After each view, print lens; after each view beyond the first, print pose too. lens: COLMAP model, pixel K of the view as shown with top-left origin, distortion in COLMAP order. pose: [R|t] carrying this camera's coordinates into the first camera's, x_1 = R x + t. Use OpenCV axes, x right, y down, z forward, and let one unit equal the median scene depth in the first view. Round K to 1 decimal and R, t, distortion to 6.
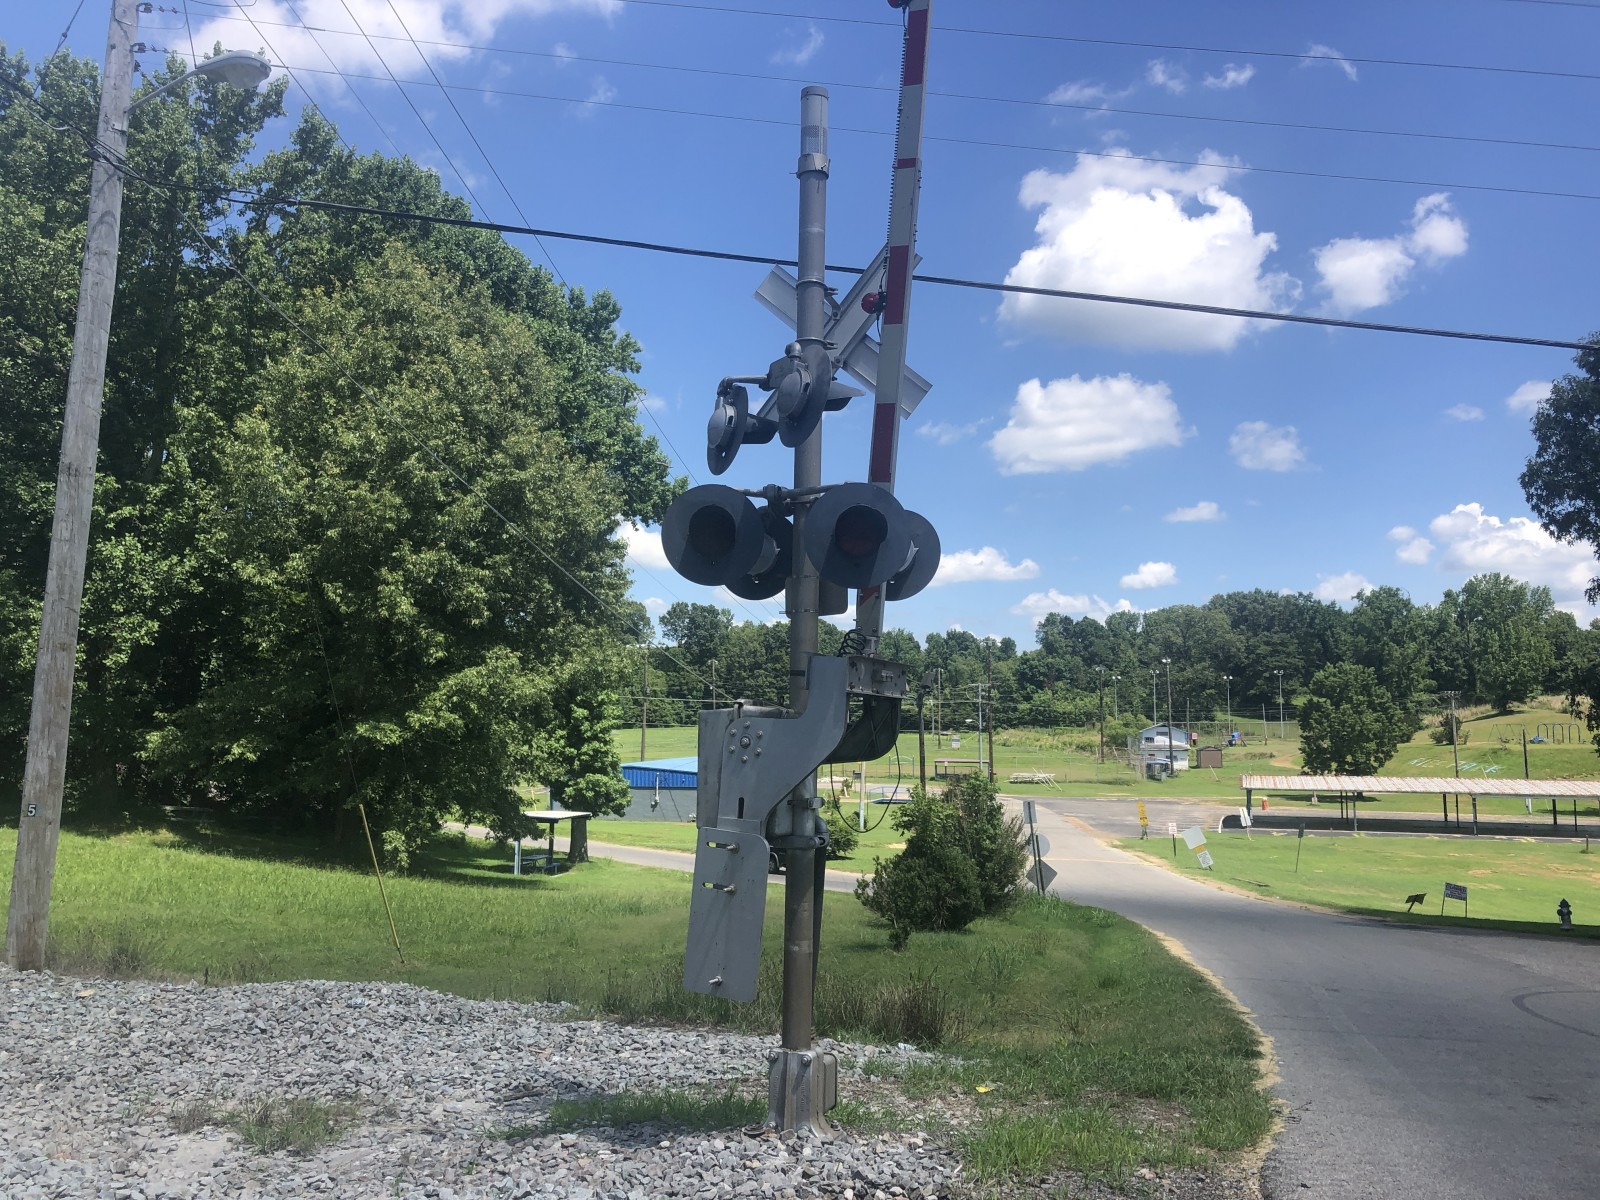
lens RADIAL K [[1289.8, 0, 795.1], [0, 1289.8, 585.1], [0, 0, 1]] dist [0.058645, -0.111368]
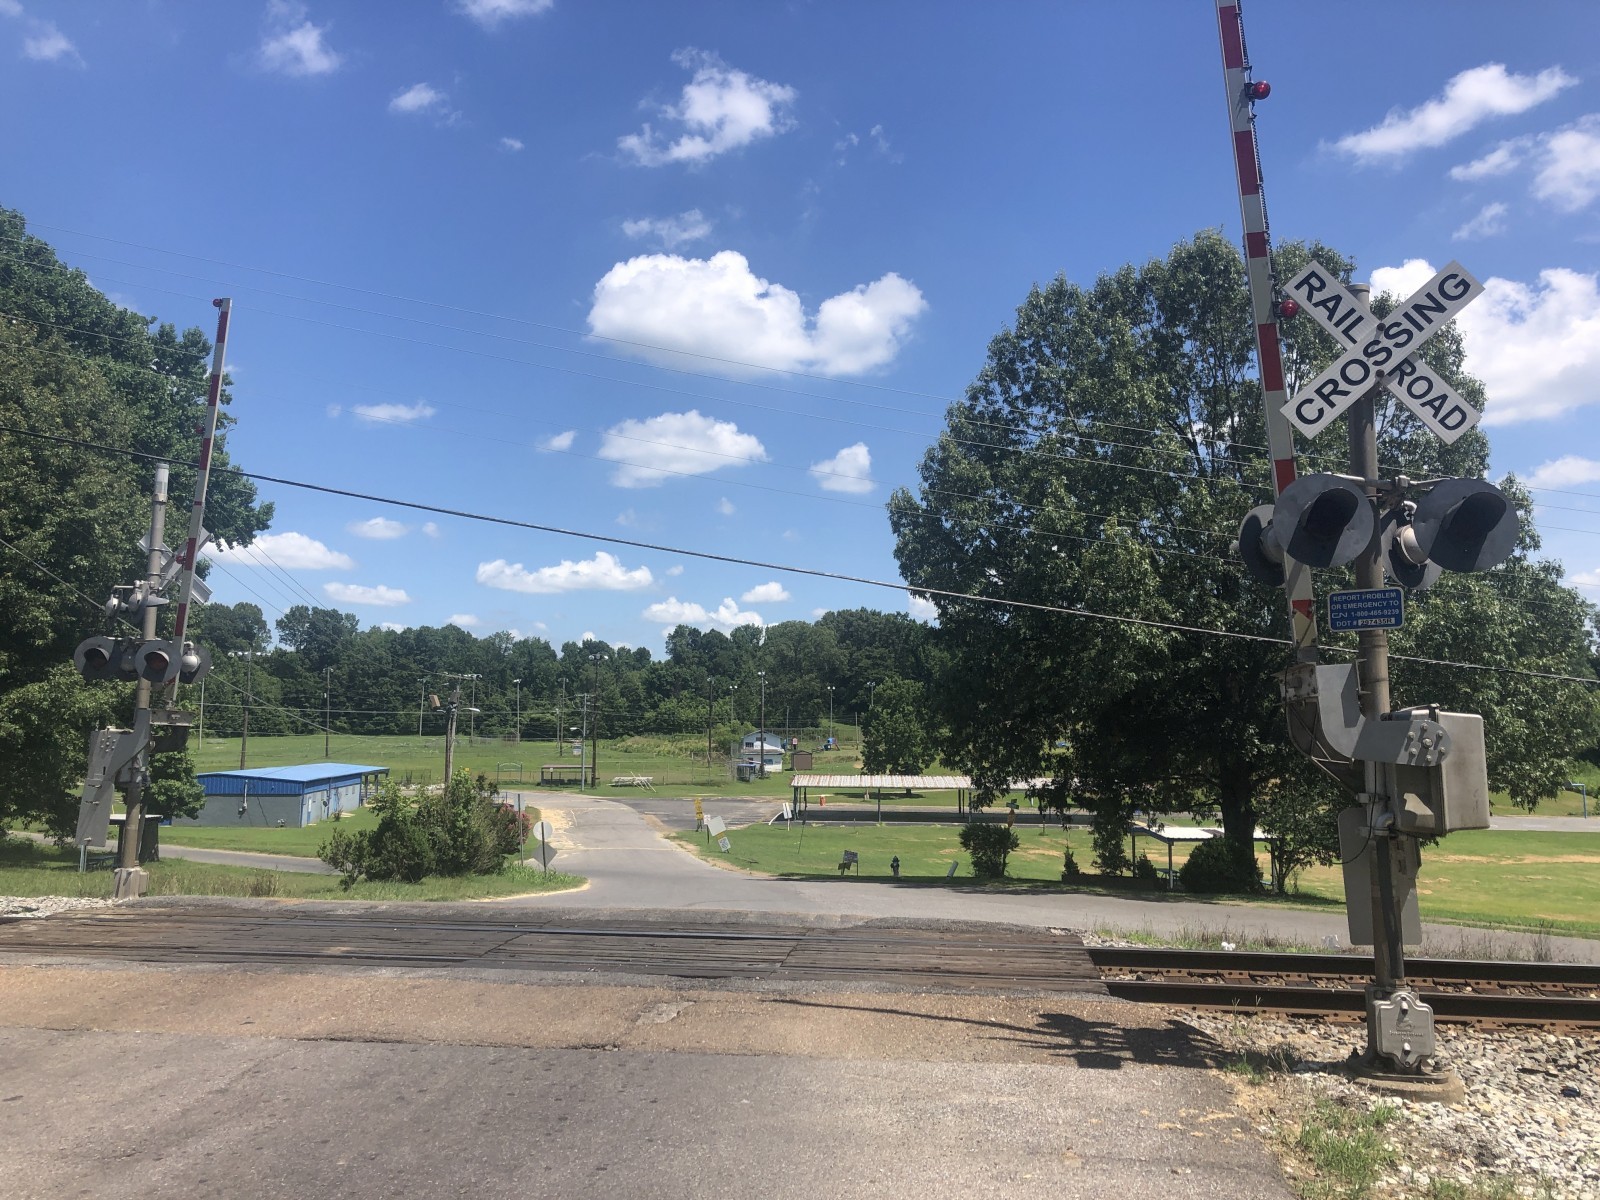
lens RADIAL K [[1299.8, 0, 800.9], [0, 1299.8, 576.4], [0, 0, 1]] dist [0.048168, -0.049429]
pose [[0.964669, 0.032045, 0.261507, 0.041726], [-0.029210, 0.999465, -0.014723, -0.014485], [-0.261839, 0.006564, 0.965089, -0.126675]]
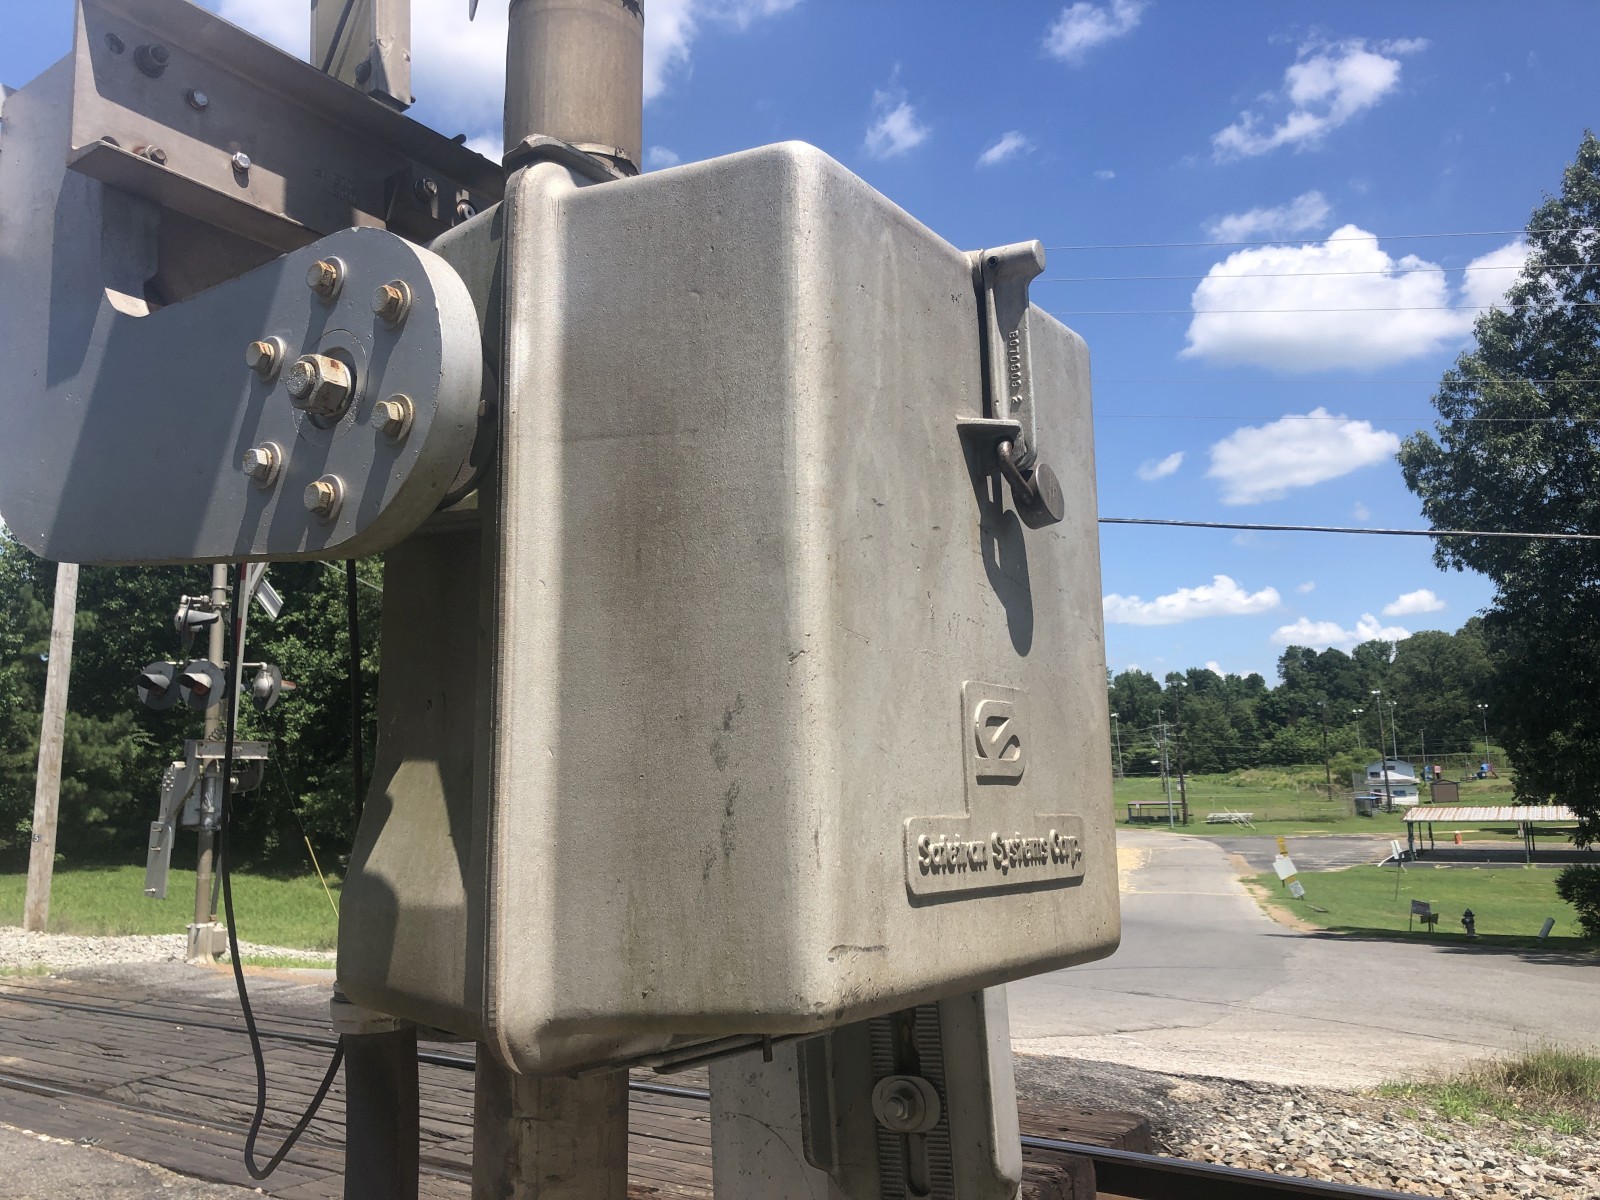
lens RADIAL K [[1325.9, 0, 802.9], [0, 1325.9, 643.6], [0, 0, 1]] dist [0.043643, -0.111608]
pose [[0.978917, -0.050701, -0.197867, 0.107756], [0.052390, 0.998621, 0.003310, -0.004898], [0.197426, -0.013607, 0.980223, -0.076000]]
